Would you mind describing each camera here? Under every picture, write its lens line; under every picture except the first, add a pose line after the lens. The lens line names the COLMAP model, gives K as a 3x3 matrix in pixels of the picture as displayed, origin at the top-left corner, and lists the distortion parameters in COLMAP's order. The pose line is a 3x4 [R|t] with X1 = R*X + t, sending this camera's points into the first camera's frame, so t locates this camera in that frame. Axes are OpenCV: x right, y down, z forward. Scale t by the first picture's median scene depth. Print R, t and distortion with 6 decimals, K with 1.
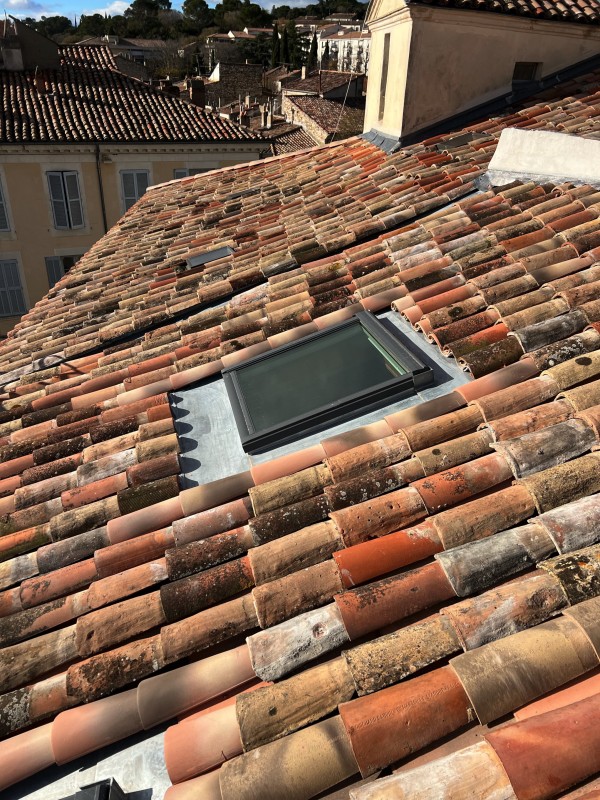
lens RADIAL K [[600.3, 0, 296.0], [0, 600.3, 405.8], [0, 0, 1]] dist [0.069145, -0.081567]
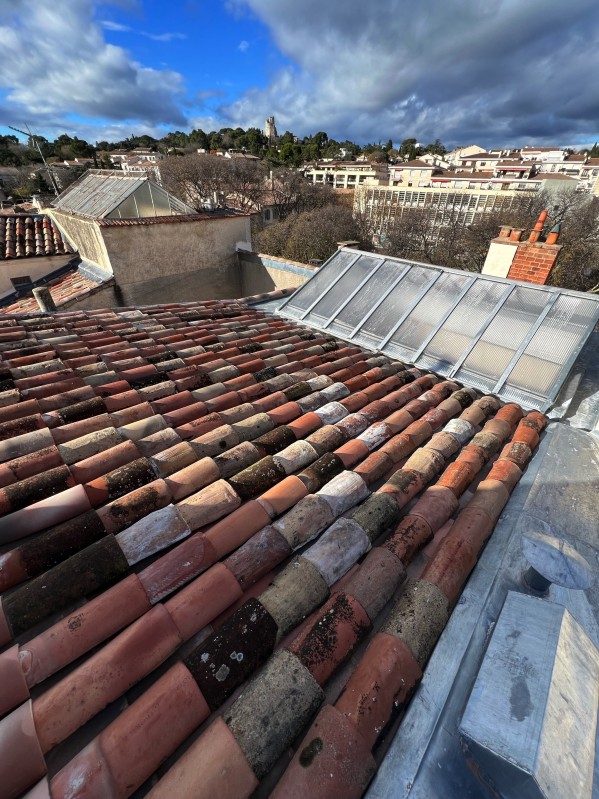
lens RADIAL K [[320.7, 0, 301.6], [0, 320.7, 398.7], [0, 0, 1]] dist [-0.003491, 0.000950]
pose [[0.914628, -0.240419, 0.325045, 0.305287], [0.207415, 0.969143, 0.133192, -0.039647], [-0.347037, -0.054402, 0.936272, -0.144700]]
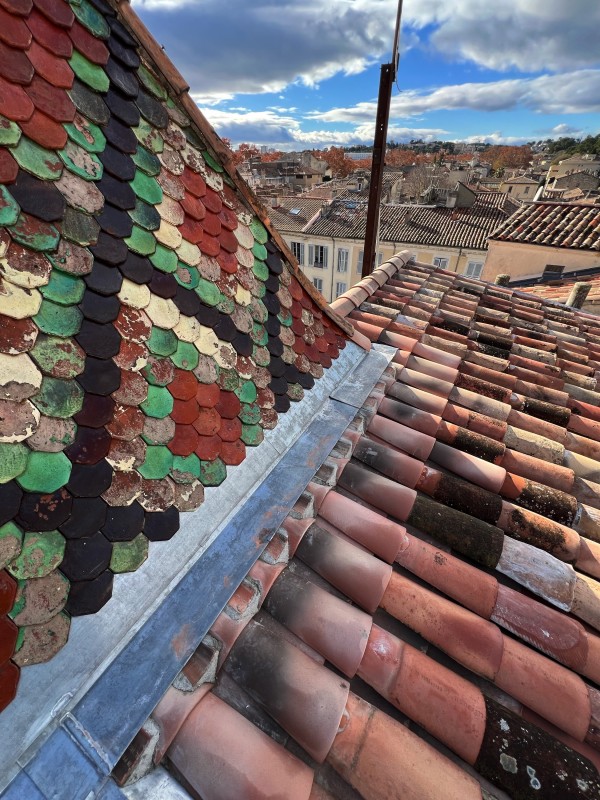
lens RADIAL K [[320.0, 0, 303.0], [0, 320.0, 400.3], [0, 0, 1]] dist [-0.001758, 0.000204]
pose [[0.620280, 0.438453, -0.650394, 0.291149], [-0.363344, 0.895466, 0.257144, -0.038191], [0.695151, 0.076815, 0.714748, -0.148352]]
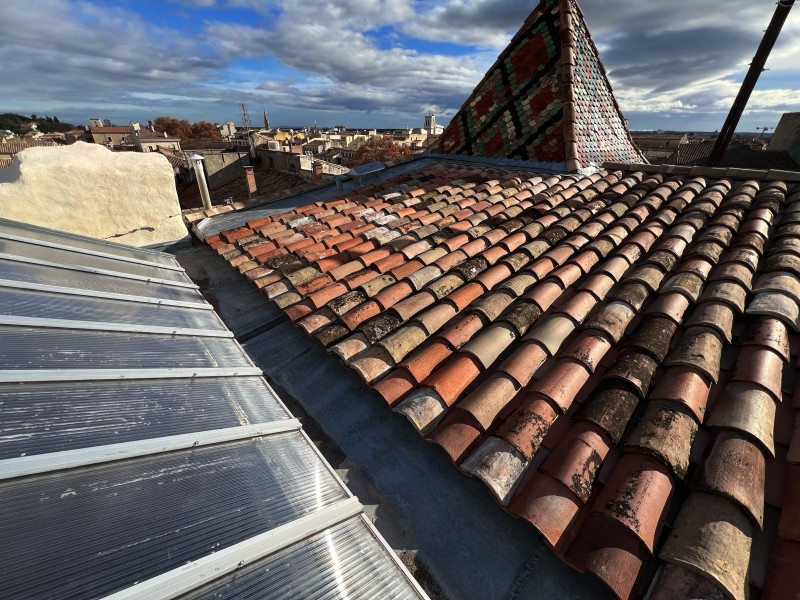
lens RADIAL K [[321.1, 0, 400.0], [0, 321.1, 298.6], [0, 0, 1]] dist [-0.003491, 0.000950]
pose [[-0.938324, 0.118381, -0.324861, 0.400521], [-0.209708, 0.552166, 0.806929, -0.128761], [0.274902, 0.825287, -0.493285, 0.074921]]
